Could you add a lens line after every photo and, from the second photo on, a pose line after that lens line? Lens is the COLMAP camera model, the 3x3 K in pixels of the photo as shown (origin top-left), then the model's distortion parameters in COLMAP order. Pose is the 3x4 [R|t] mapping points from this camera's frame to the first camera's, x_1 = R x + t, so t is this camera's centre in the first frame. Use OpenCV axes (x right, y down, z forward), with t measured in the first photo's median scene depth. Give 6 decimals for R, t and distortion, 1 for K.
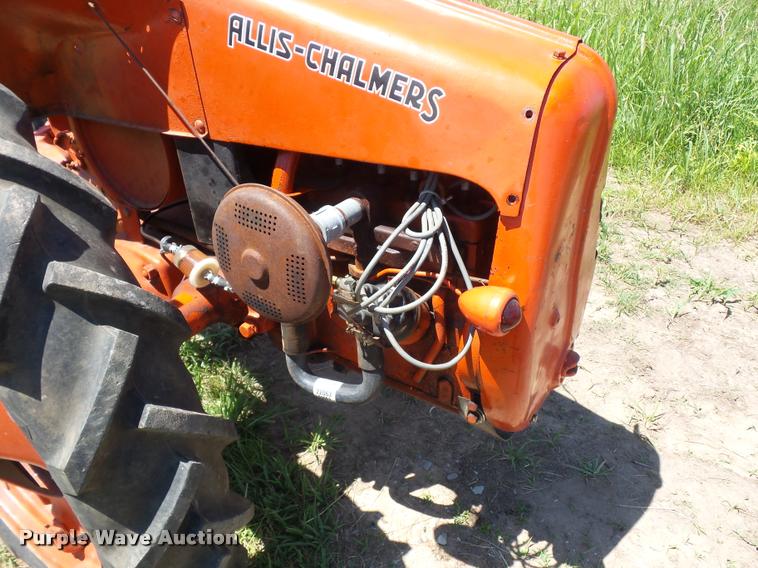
lens RADIAL K [[523.0, 0, 379.3], [0, 523.0, 289.0], [0, 0, 1]] dist [0.011004, -0.010484]
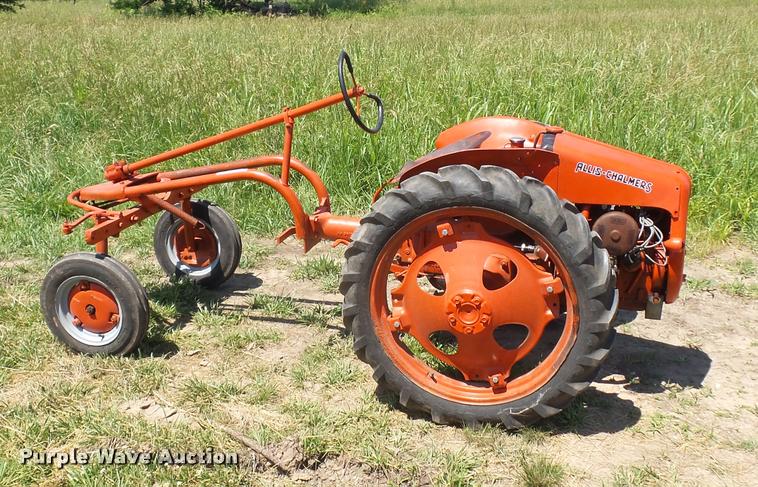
lens RADIAL K [[833.0, 0, 379.2], [0, 833.0, 242.2], [0, 0, 1]] dist [0.020435, 0.000000]
pose [[0.953832, -0.068494, 0.292427, -2.336007], [0.136283, 0.966346, -0.218180, 0.688849], [-0.267641, 0.247960, 0.931066, -2.569094]]
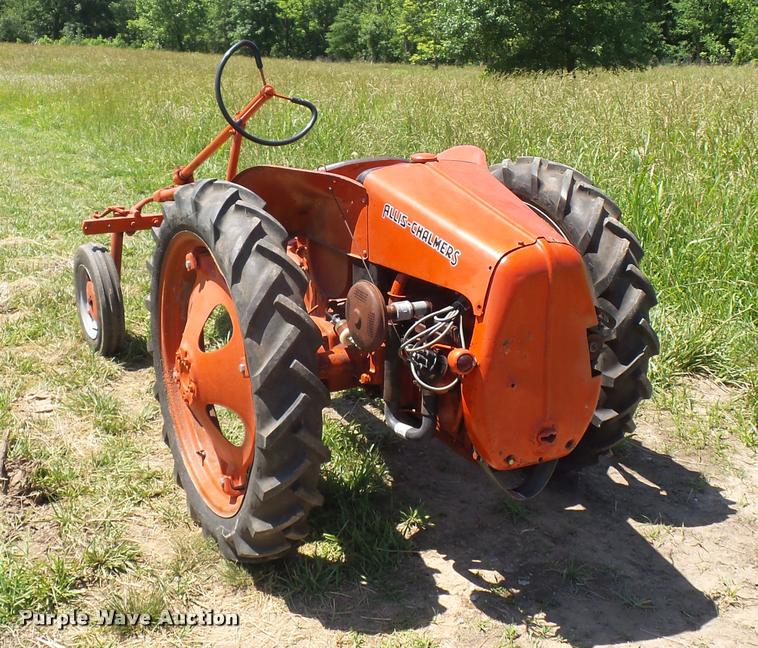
lens RADIAL K [[908.0, 0, 365.6], [0, 908.0, 283.5], [0, 0, 1]] dist [0.018482, 0.000000]
pose [[0.883114, 0.144167, -0.446459, 1.014664], [-0.264262, 0.939151, -0.219457, 0.448204], [0.387654, 0.311788, 0.867475, -1.593436]]
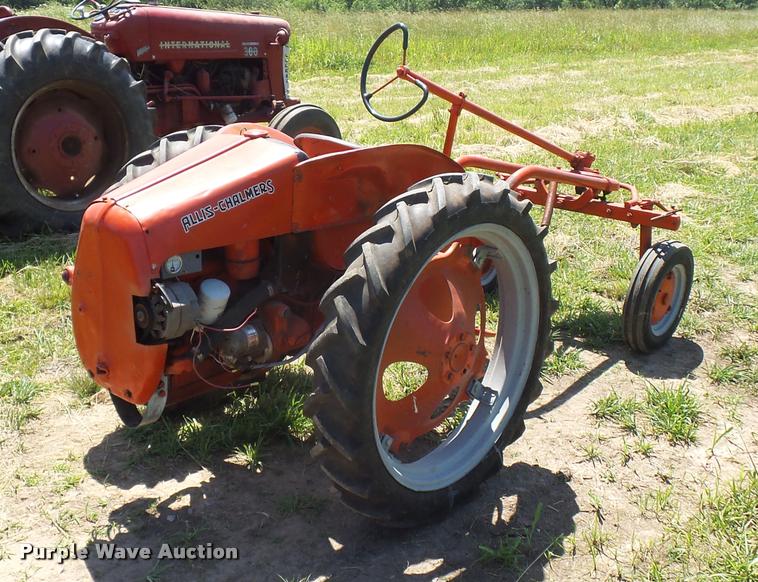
lens RADIAL K [[909.6, 0, 365.4], [0, 909.6, 303.3], [0, 0, 1]] dist [0.016864, 0.000000]
pose [[-0.146884, 0.337459, -0.929810, 3.003968], [-0.544320, 0.757305, 0.360838, -1.603664], [0.825918, 0.559116, 0.072450, 1.408731]]
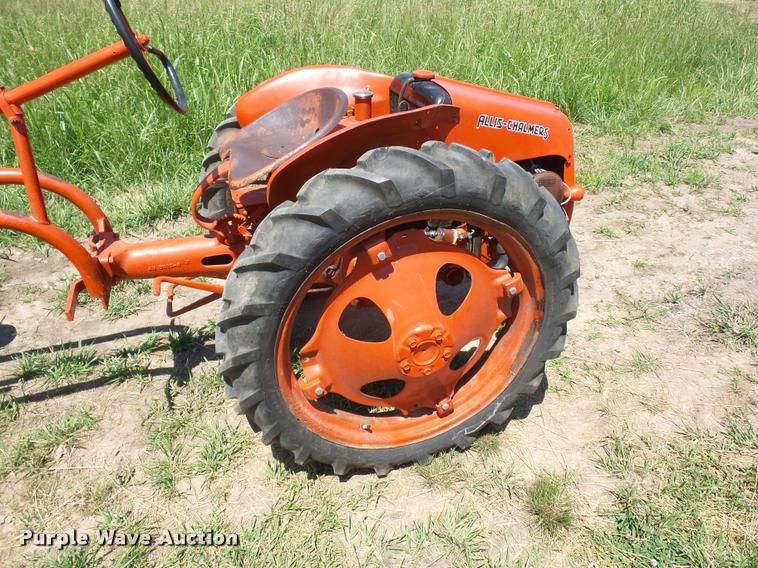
lens RADIAL K [[523.0, 0, 376.6], [0, 523.0, 288.0], [0, 0, 1]] dist [0.011004, -0.010484]
pose [[0.616815, -0.402398, 0.676473, -2.051010], [0.400881, 0.900225, 0.169969, -0.328944], [-0.677373, 0.166345, 0.716585, -0.227568]]
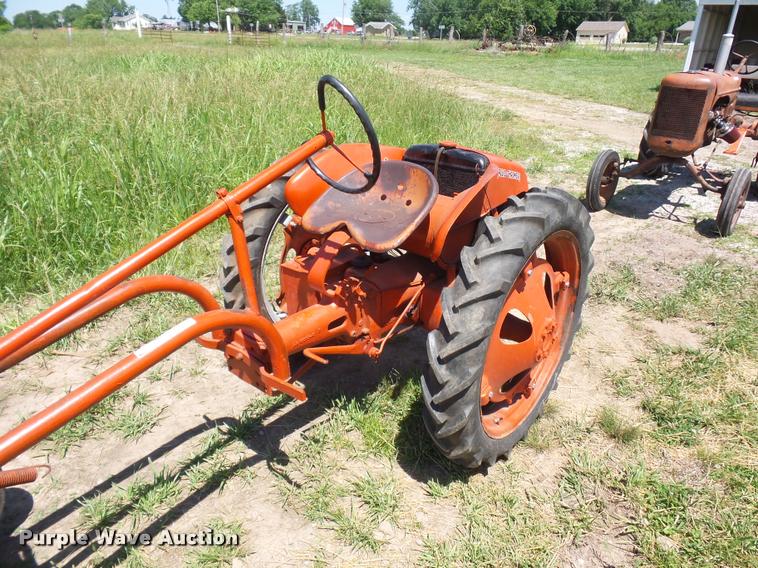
lens RADIAL K [[523.0, 0, 376.8], [0, 523.0, 289.8], [0, 0, 1]] dist [0.011004, -0.010484]
pose [[0.111674, -0.412412, 0.904127, -2.961139], [0.504174, 0.807541, 0.306082, -1.054904], [-0.856352, 0.421655, 0.298109, 0.804888]]
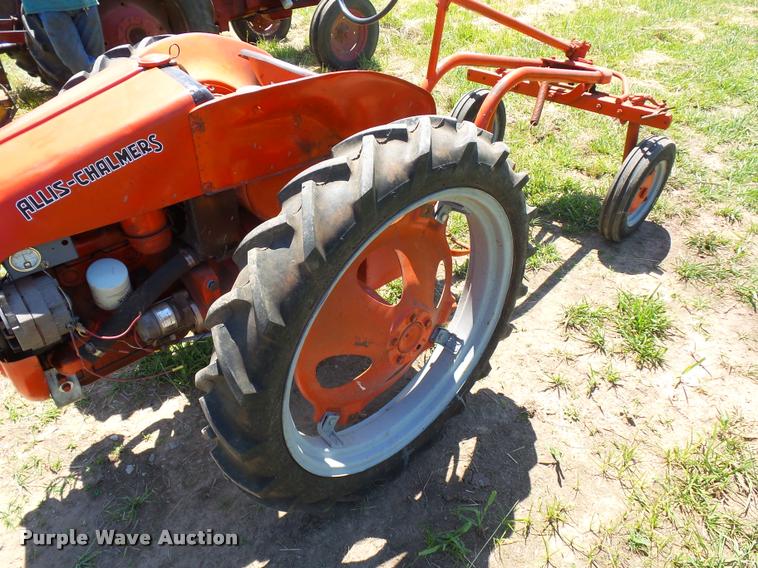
lens RADIAL K [[523.0, 0, 380.5], [0, 523.0, 286.7], [0, 0, 1]] dist [0.011004, -0.010484]
pose [[-0.225293, 0.606302, -0.762654, 1.151678], [-0.503850, 0.597474, 0.623827, -1.525657], [0.833893, 0.524807, 0.170879, 1.591940]]
